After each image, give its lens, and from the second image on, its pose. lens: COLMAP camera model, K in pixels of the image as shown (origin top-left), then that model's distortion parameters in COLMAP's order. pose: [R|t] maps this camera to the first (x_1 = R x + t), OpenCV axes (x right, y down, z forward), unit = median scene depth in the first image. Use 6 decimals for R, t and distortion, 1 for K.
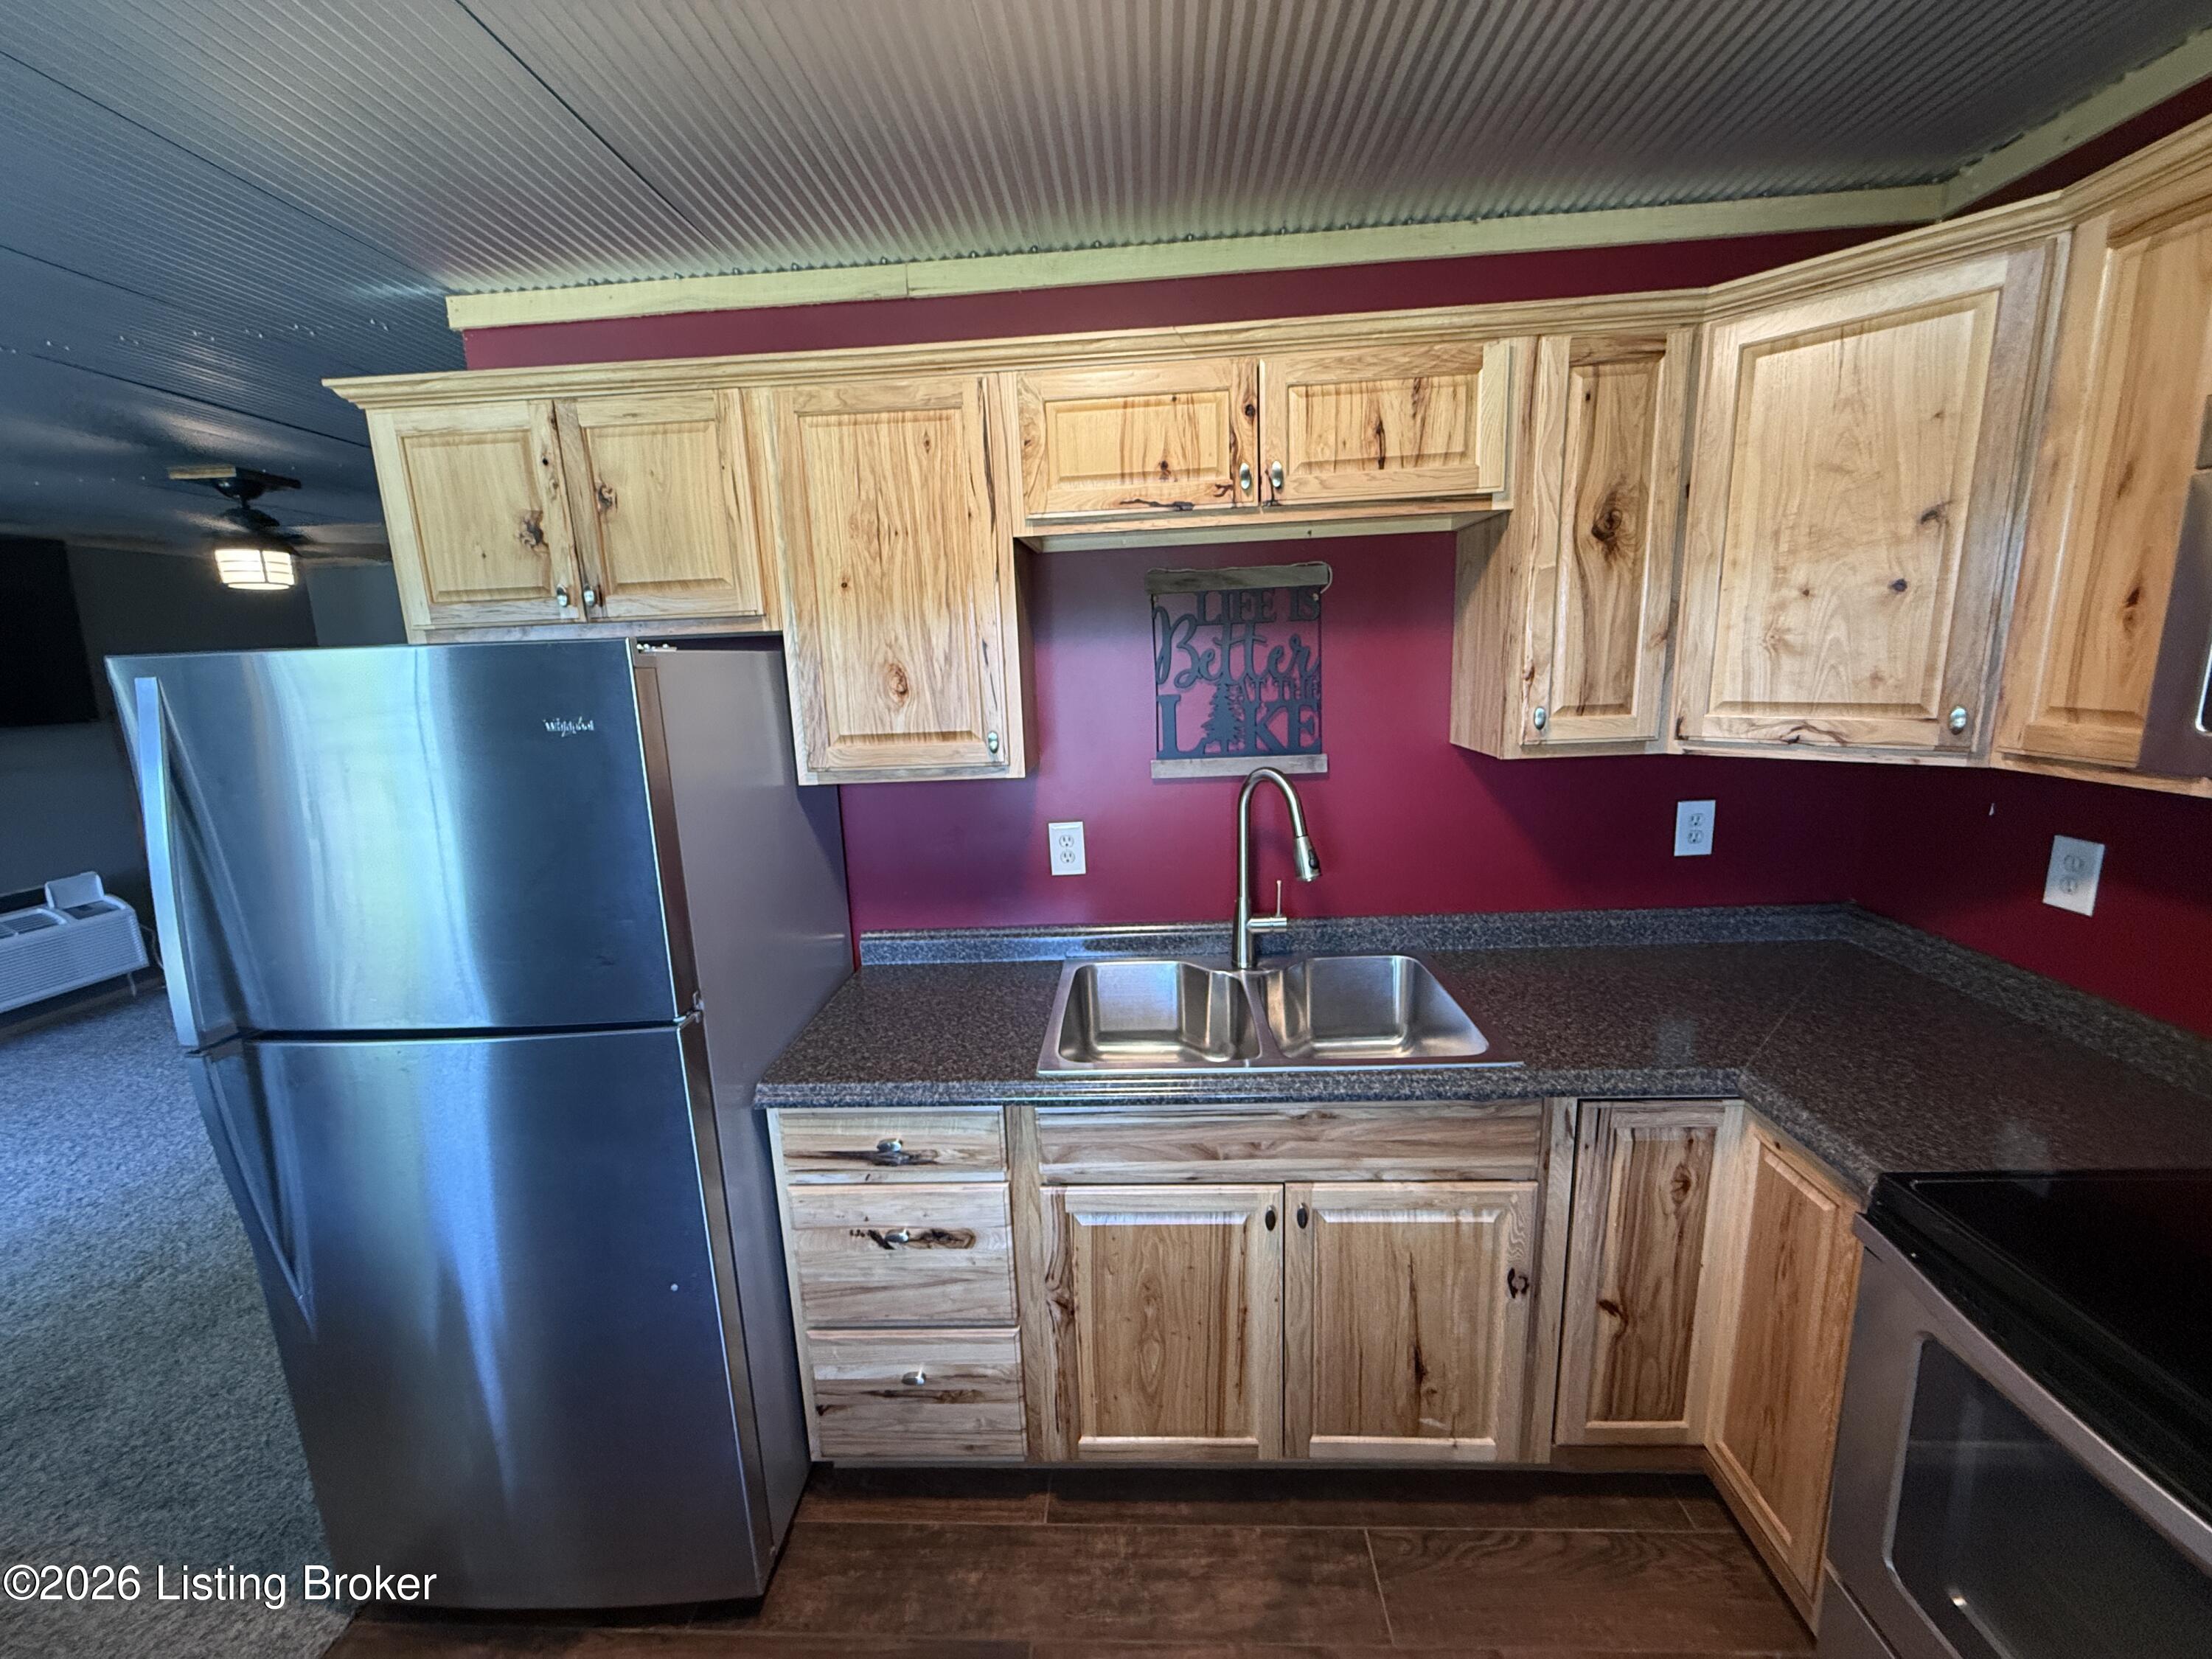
lens RADIAL K [[876.6, 0, 1104.8], [0, 876.6, 826.8], [0, 0, 1]] dist [0.002386, -0.000053]
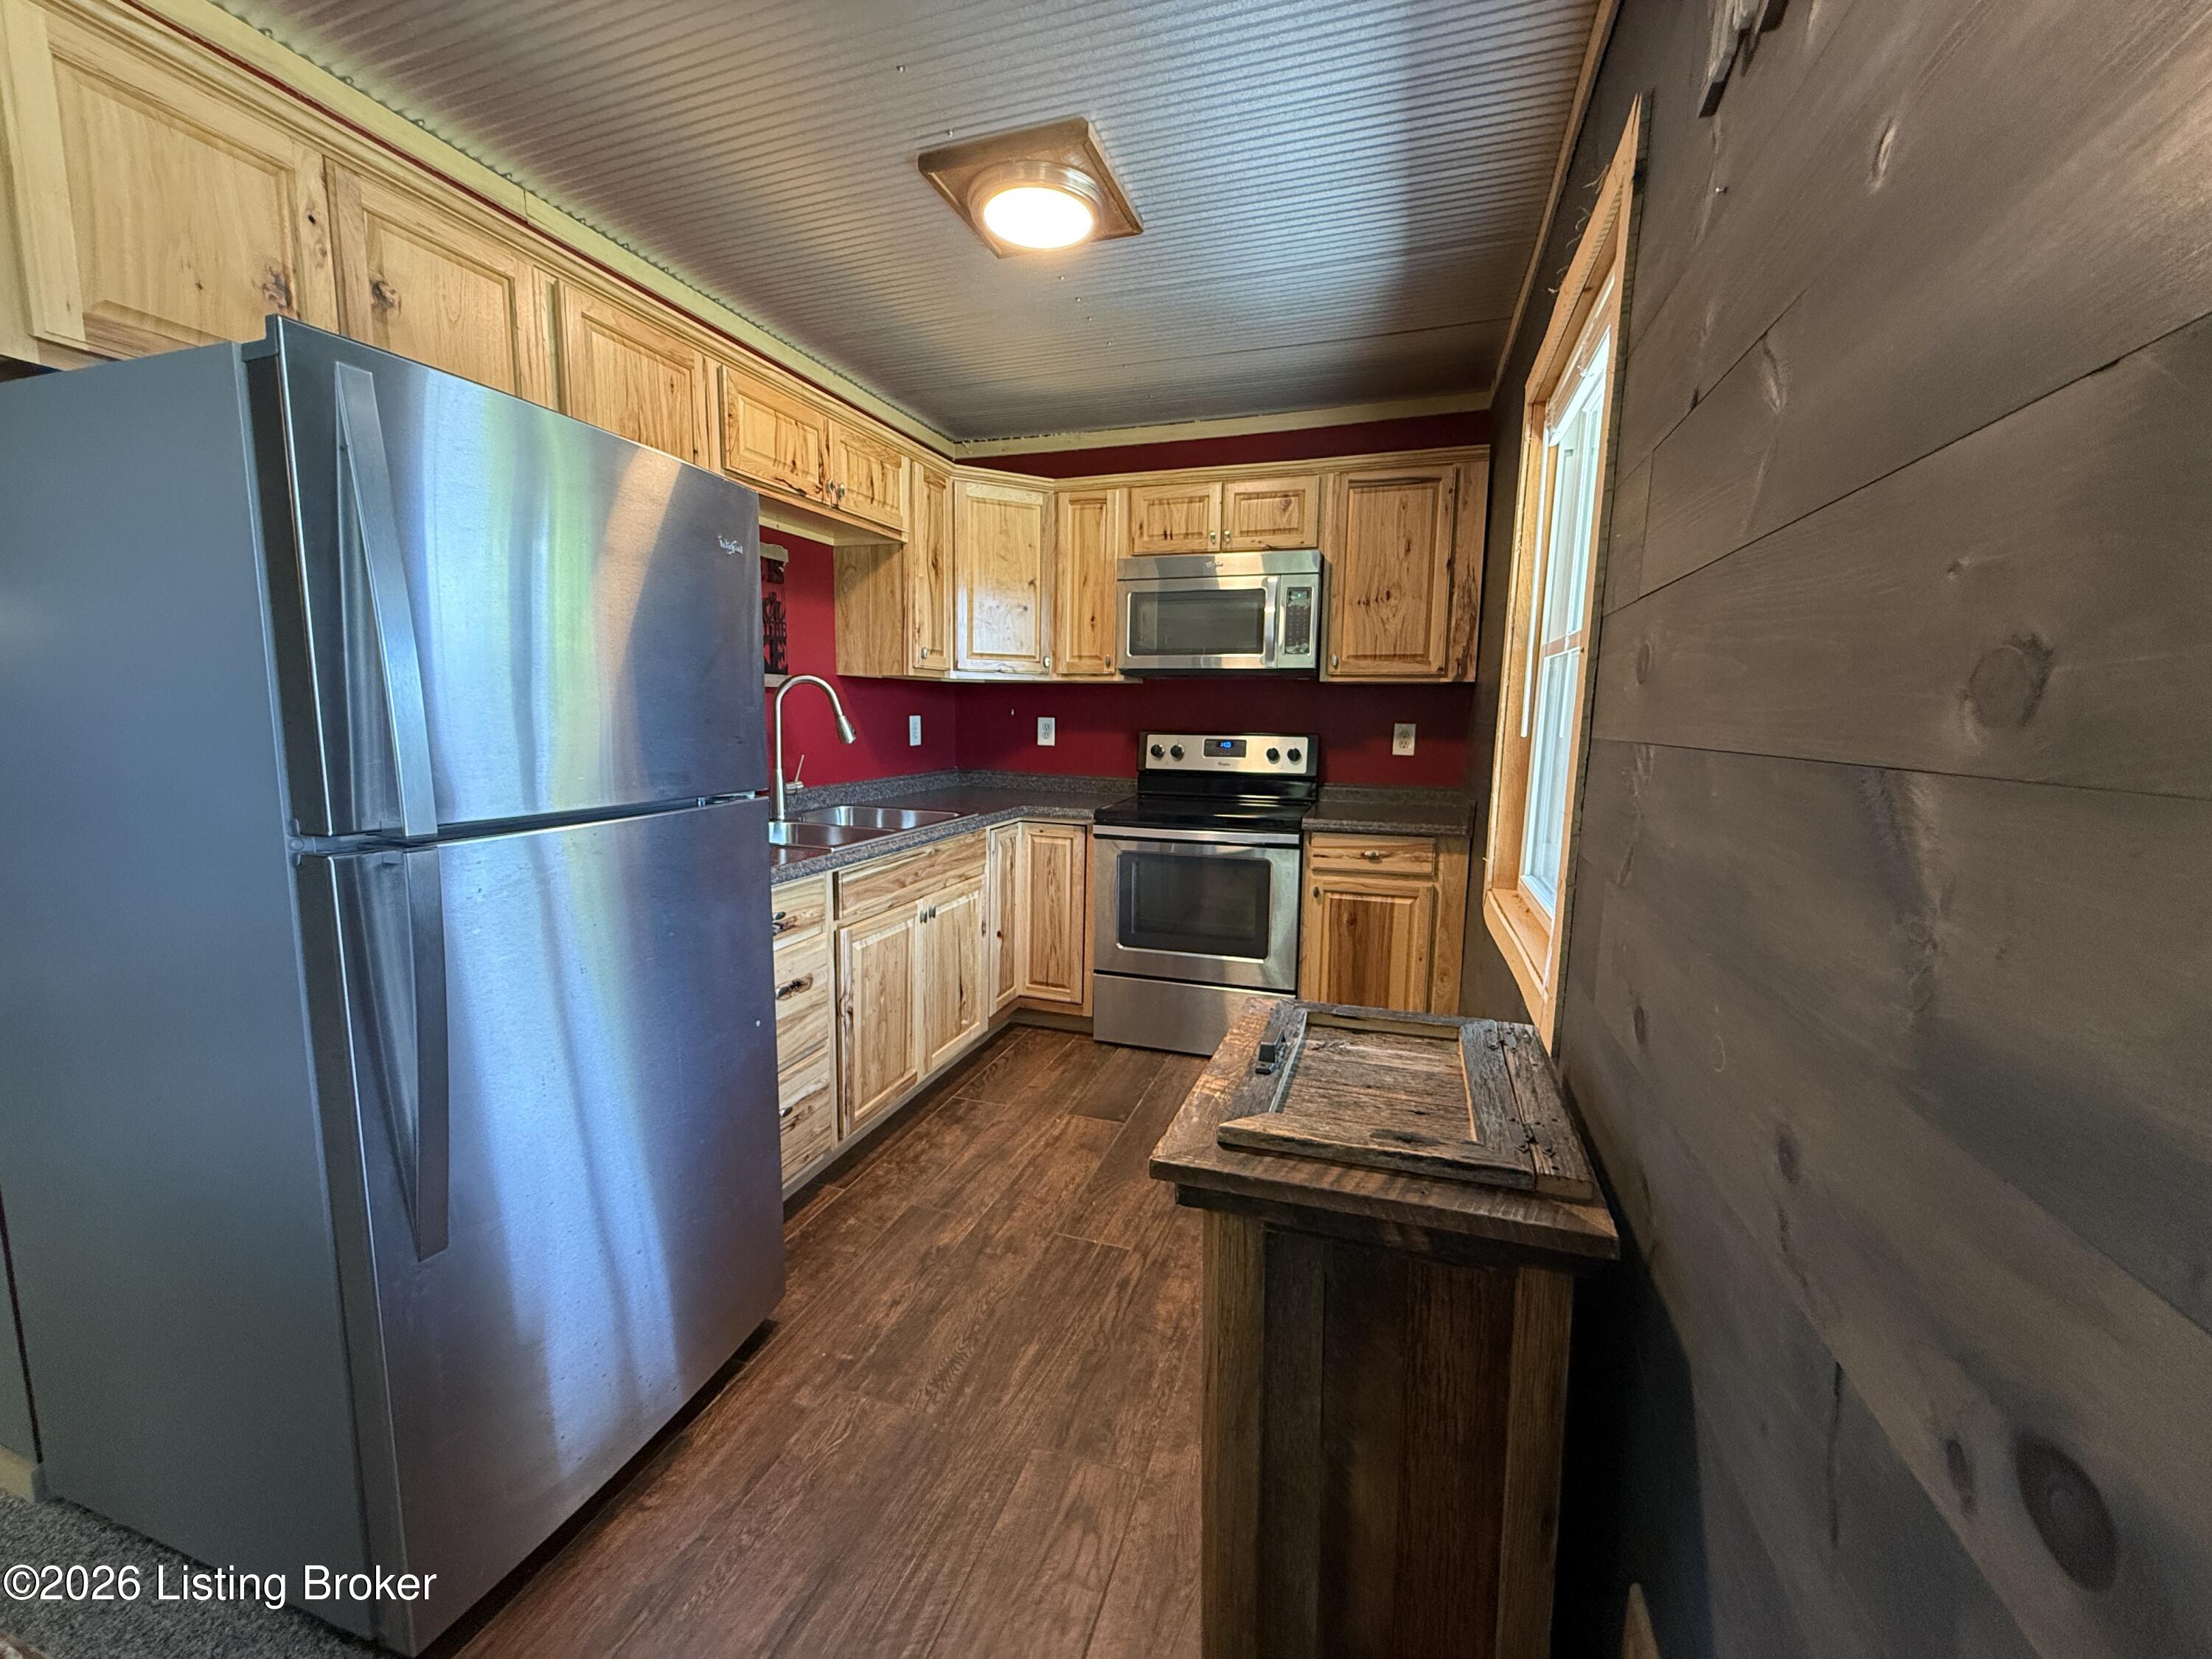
lens RADIAL K [[876.6, 0, 1097.7], [0, 876.6, 829.2], [0, 0, 1]] dist [0.002386, -0.000053]
pose [[0.274884, -0.083759, 0.957822, -1.325919], [0.164432, 0.985617, 0.038999, 0.254036], [-0.947312, 0.146777, 0.284703, 0.145001]]
